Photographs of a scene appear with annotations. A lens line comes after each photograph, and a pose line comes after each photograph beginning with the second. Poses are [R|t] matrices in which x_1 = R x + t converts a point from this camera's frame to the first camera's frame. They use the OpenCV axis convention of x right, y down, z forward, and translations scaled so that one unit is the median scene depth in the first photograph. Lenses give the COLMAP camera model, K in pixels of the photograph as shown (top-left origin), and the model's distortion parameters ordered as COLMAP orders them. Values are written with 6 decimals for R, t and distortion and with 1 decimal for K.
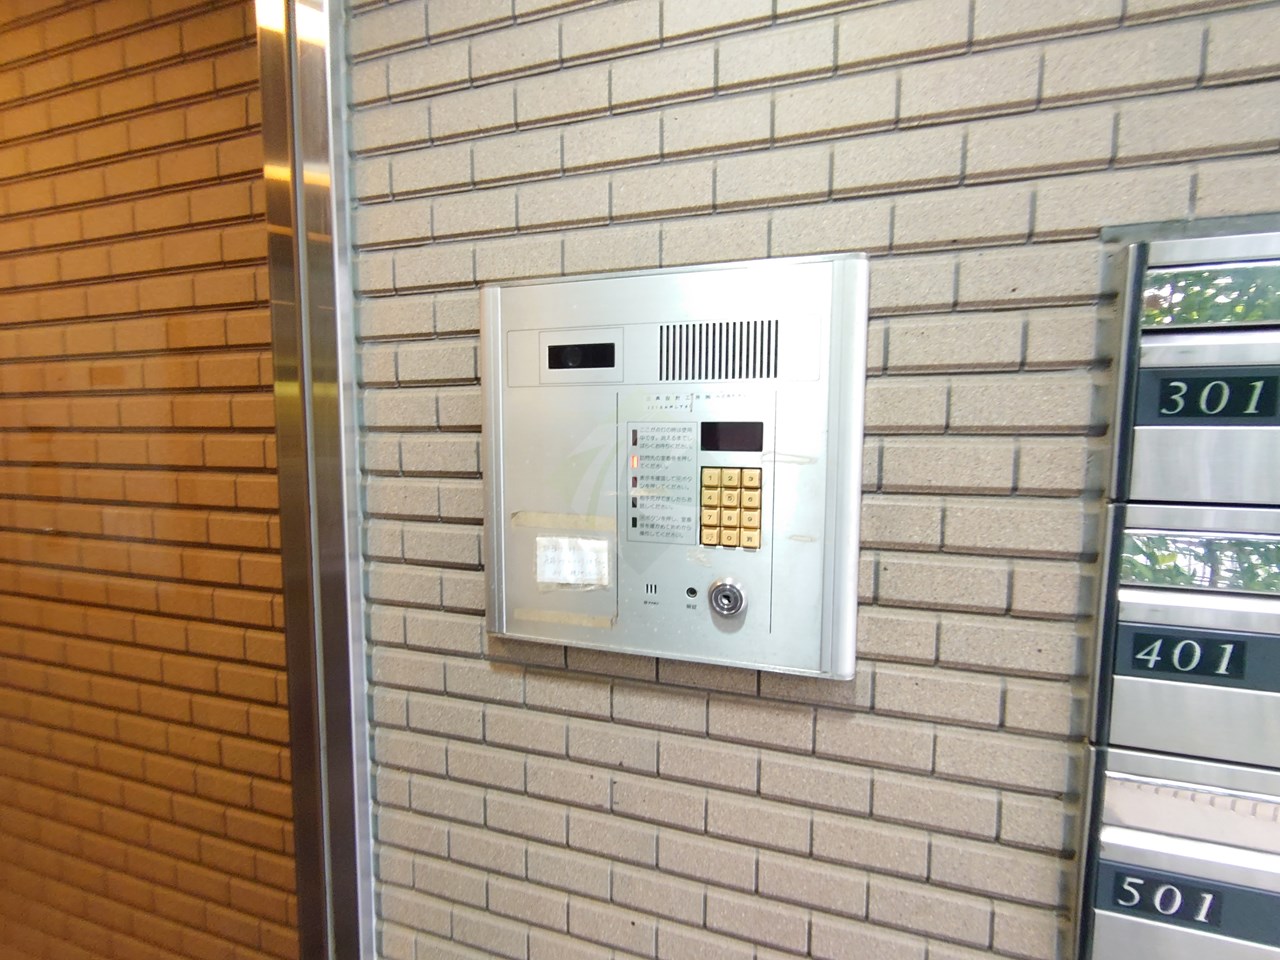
lens RADIAL K [[554.2, 0, 640.0], [0, 554.2, 480.0], [0, 0, 1]] dist [0.013231, -0.004663]
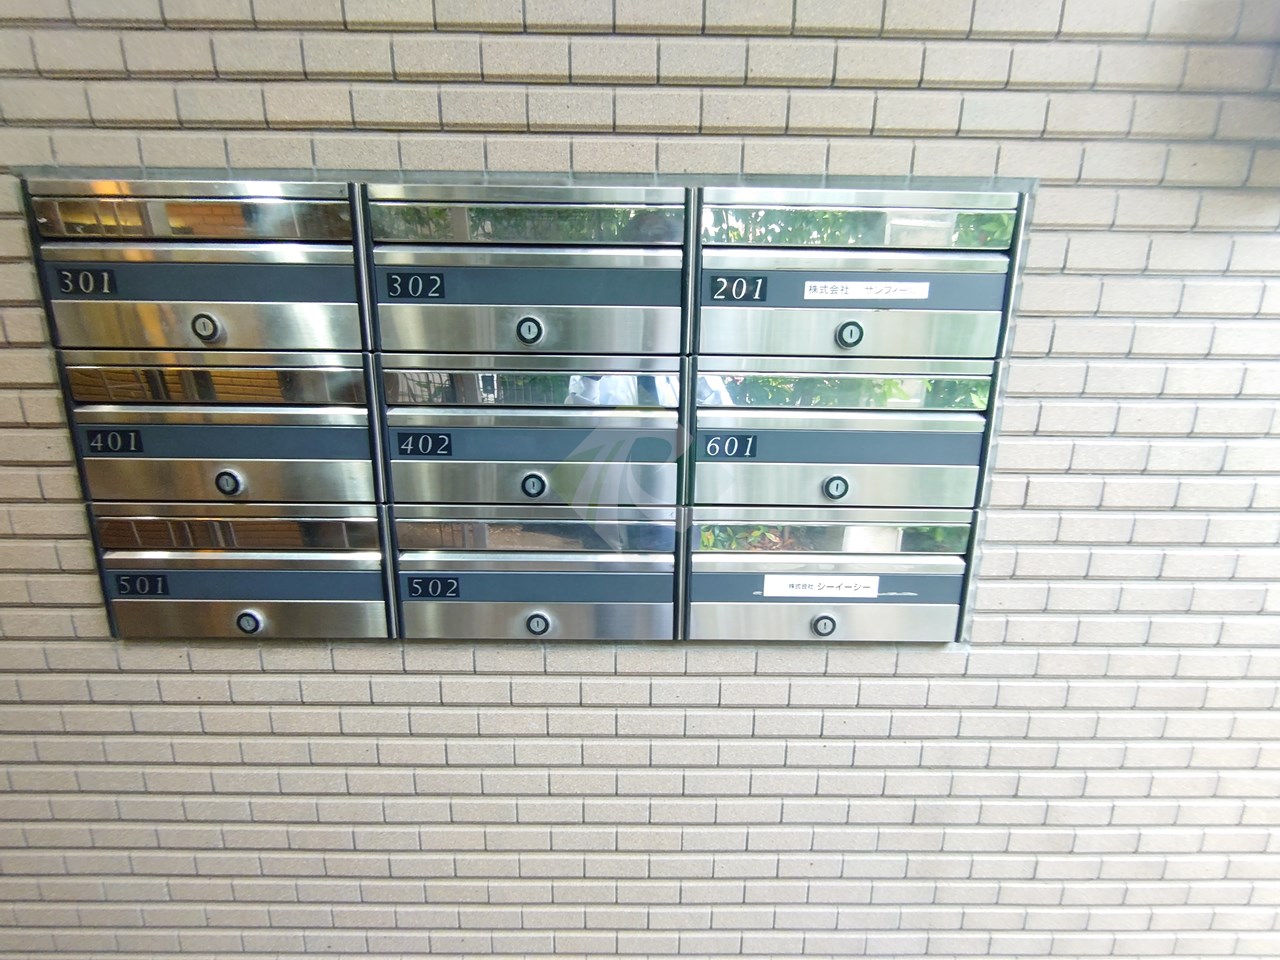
lens RADIAL K [[597.5, 0, 640.0], [0, 597.5, 480.0], [0, 0, 1]] dist [-0.001525, -0.006437]
pose [[0.956776, -0.071611, 0.281873, 1.917283], [0.025088, 0.985921, 0.165321, 0.167793], [-0.289743, -0.151103, 0.945101, -1.125795]]
